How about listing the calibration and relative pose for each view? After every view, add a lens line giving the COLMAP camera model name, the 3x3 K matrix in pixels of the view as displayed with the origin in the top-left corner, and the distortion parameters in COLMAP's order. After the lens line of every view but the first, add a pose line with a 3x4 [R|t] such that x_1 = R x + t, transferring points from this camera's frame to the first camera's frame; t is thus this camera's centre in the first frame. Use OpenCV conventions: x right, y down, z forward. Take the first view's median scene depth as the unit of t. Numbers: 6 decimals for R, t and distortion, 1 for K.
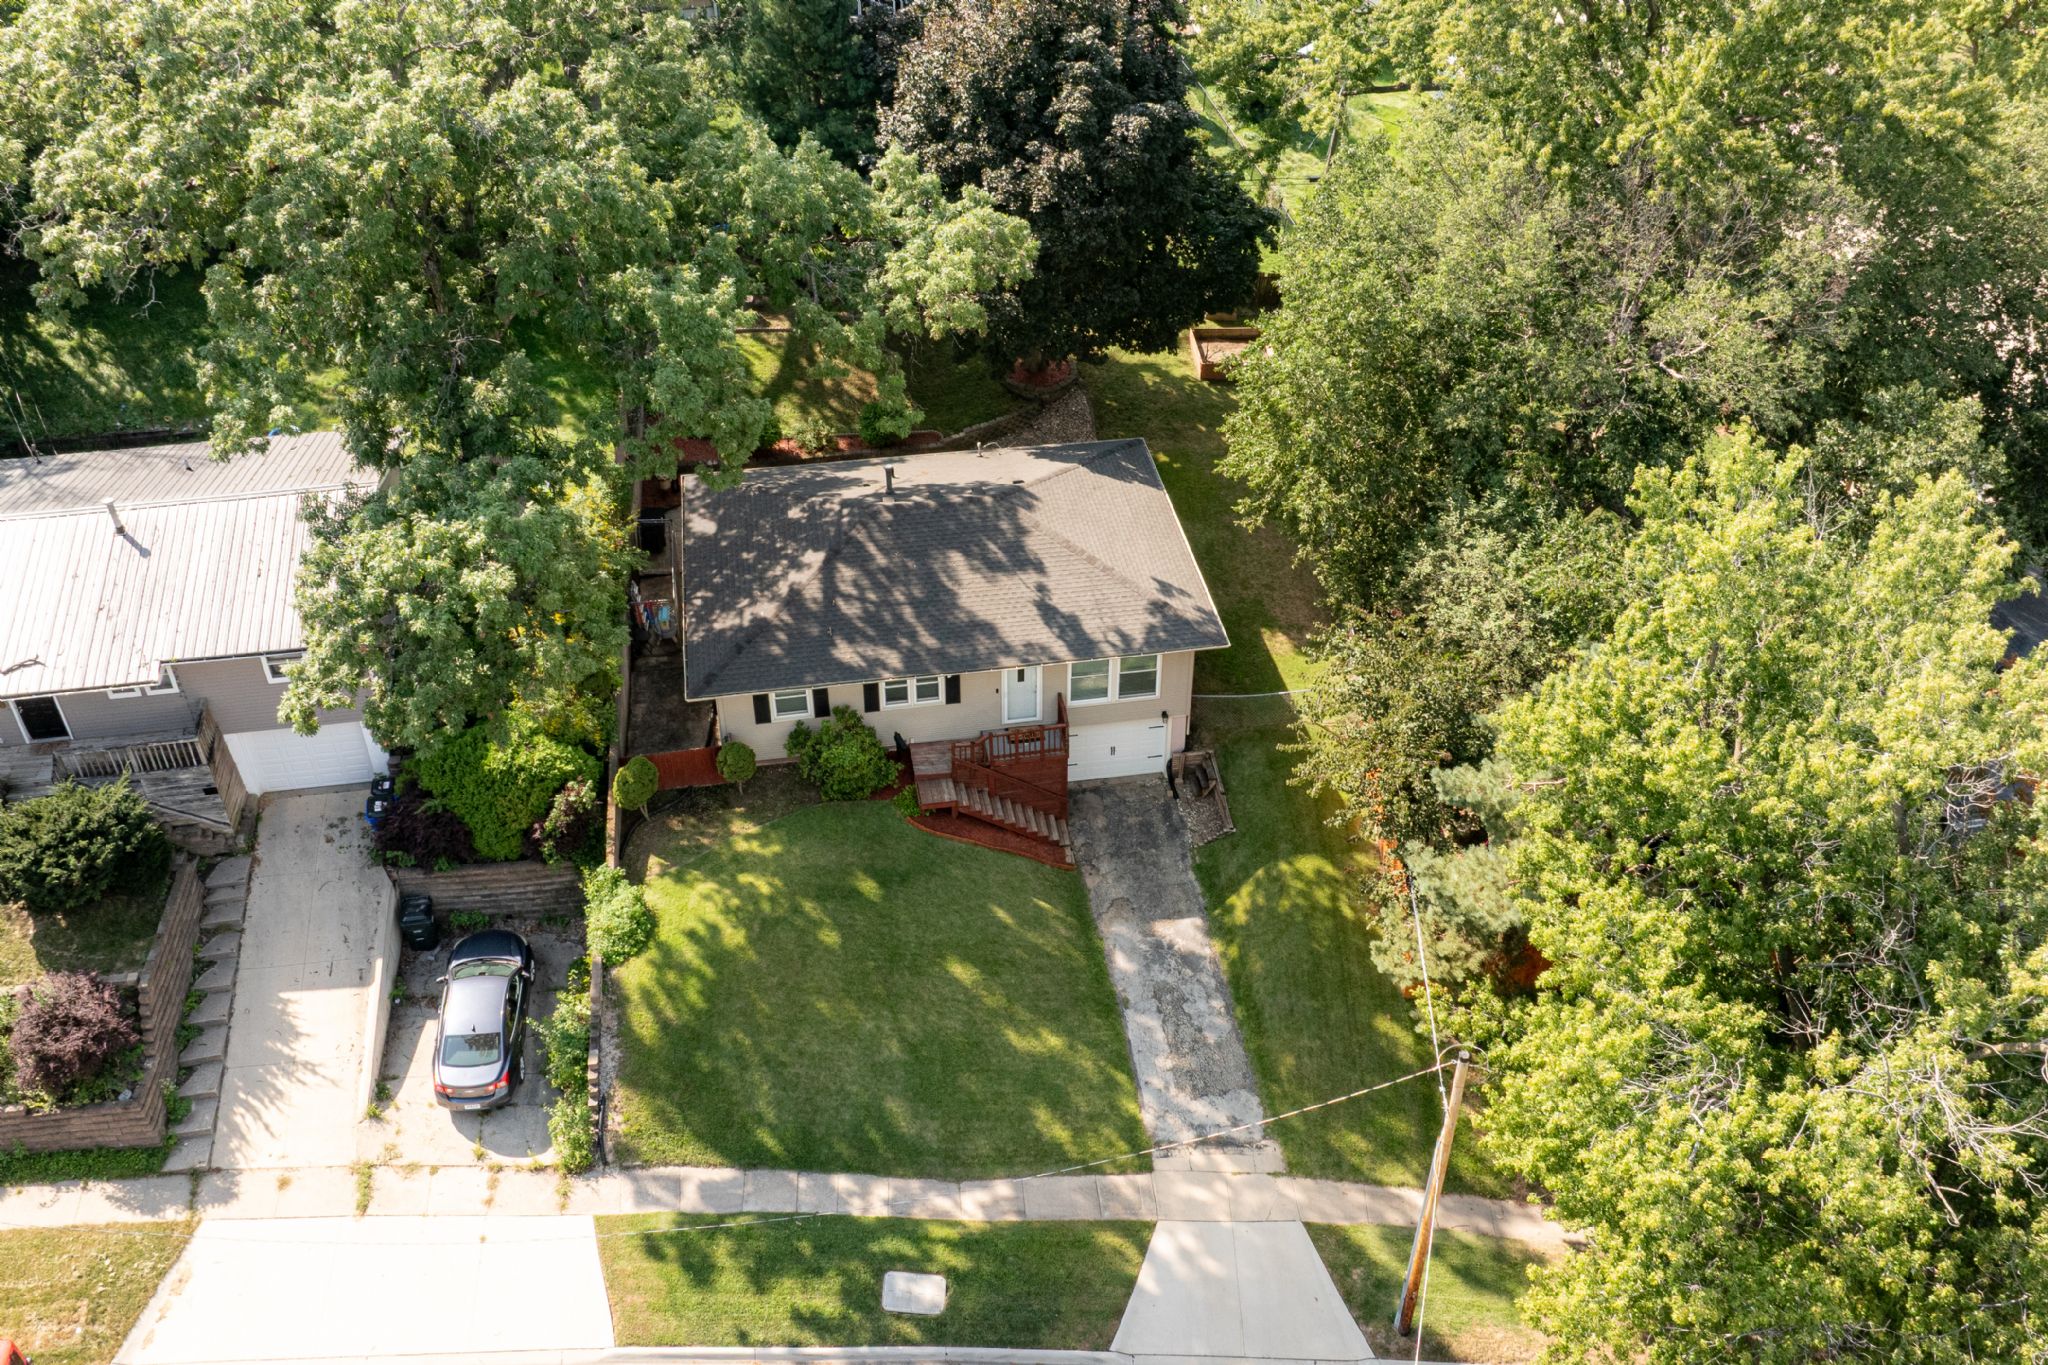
lens RADIAL K [[1432.0, 0, 1024.0], [0, 1432.0, 682.5], [0, 0, 1]] dist [-0.037746, -0.004021]
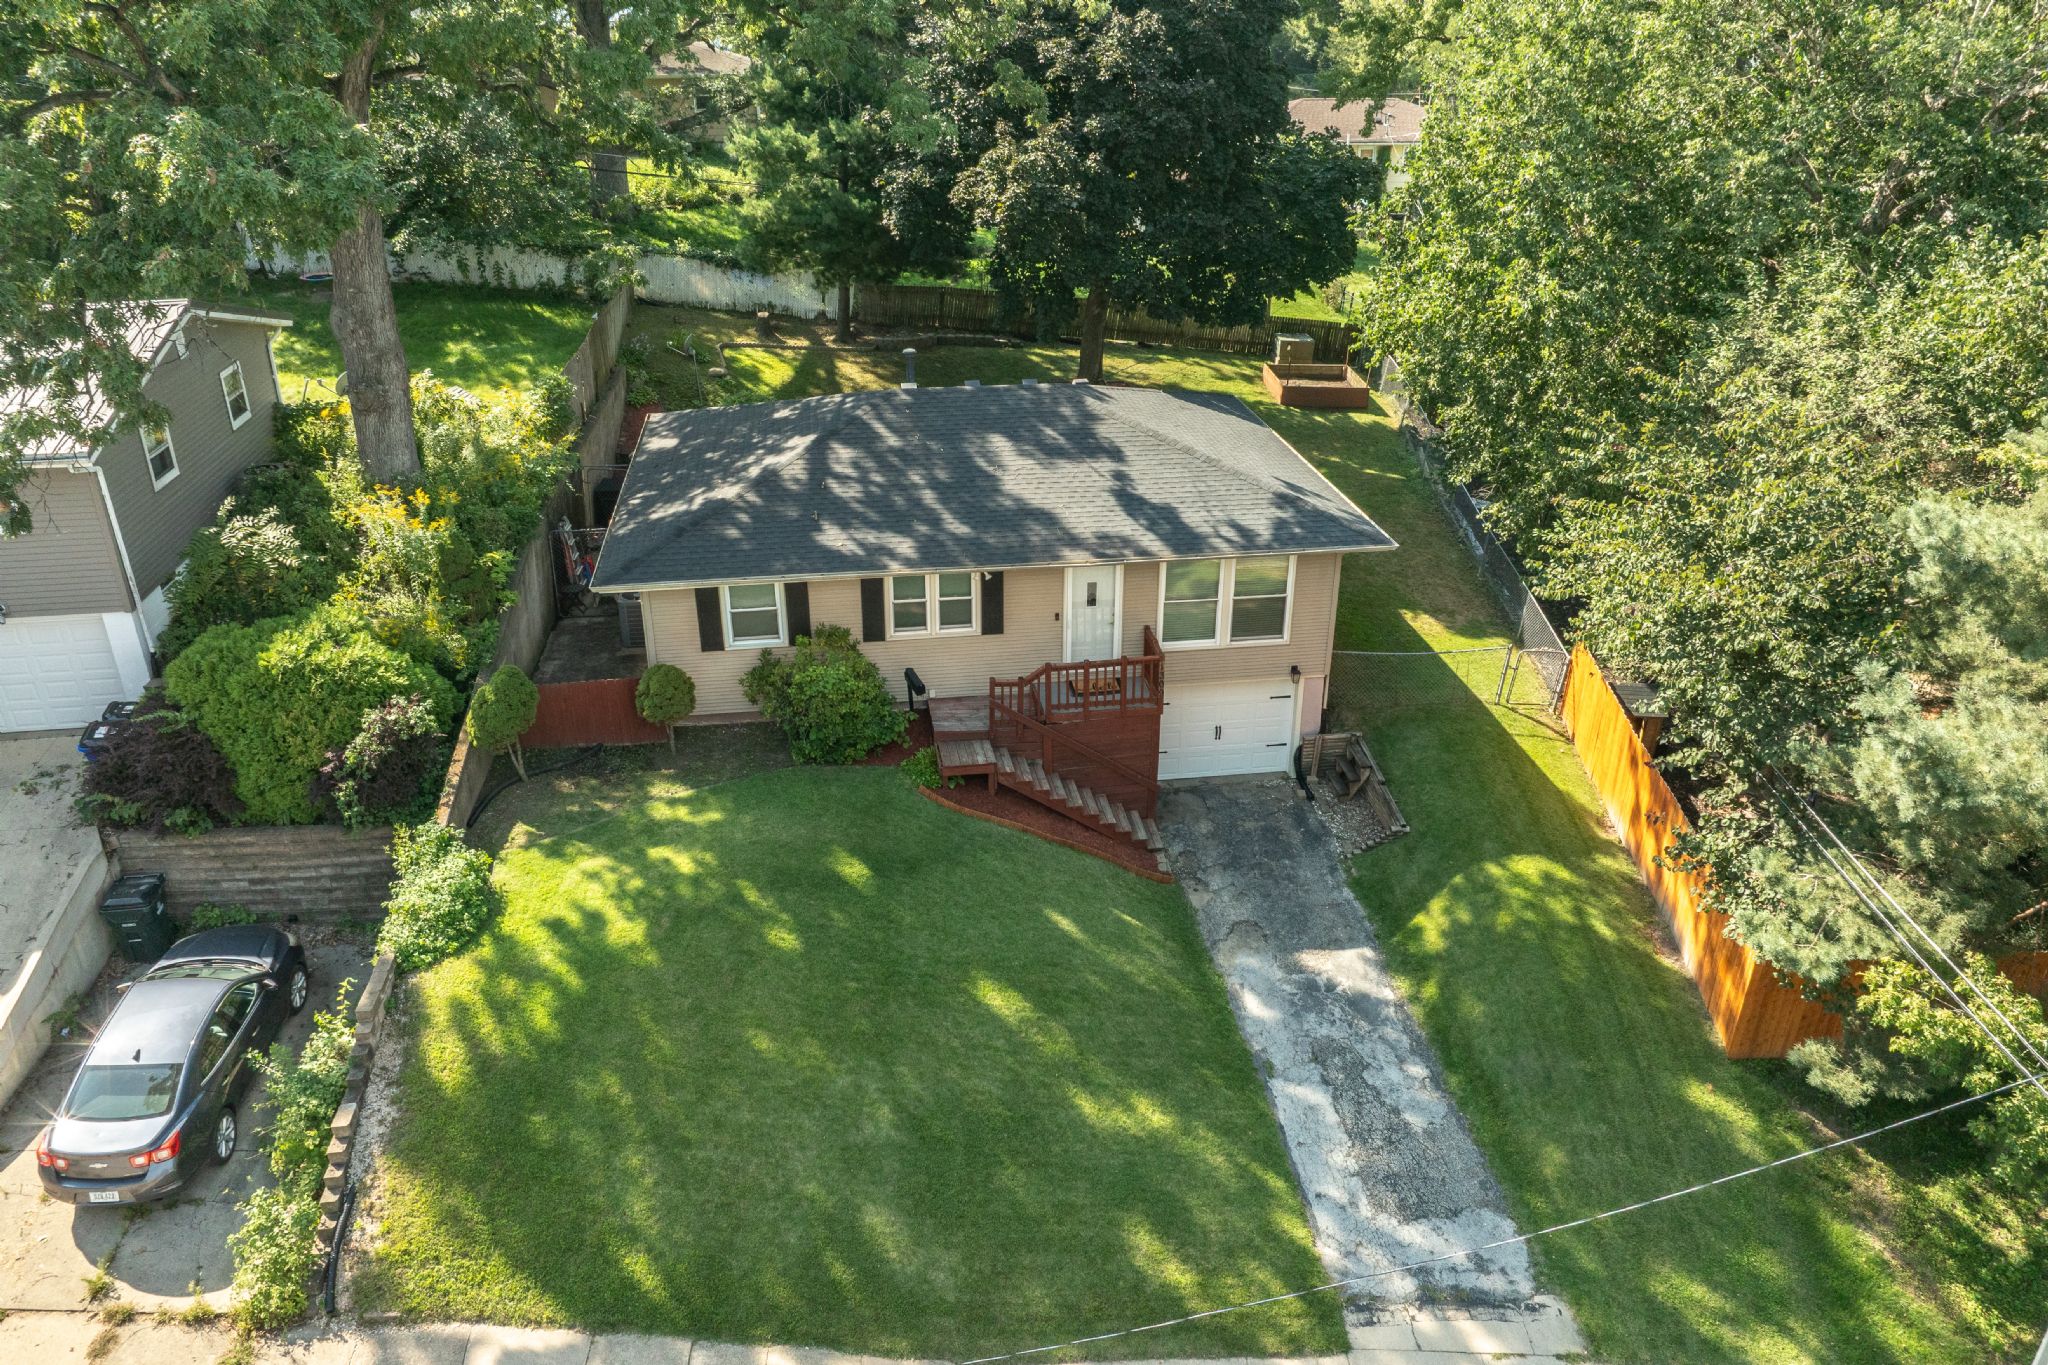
lens RADIAL K [[1453.1, 0, 1037.3], [0, 1453.1, 596.9], [0, 0, 1]] dist [-0.035177, 0.003890]
pose [[0.999824, 0.004426, -0.018207, -0.016604], [-0.007697, 0.982946, -0.183732, 0.134388], [0.017083, 0.183840, 0.982808, 0.336410]]
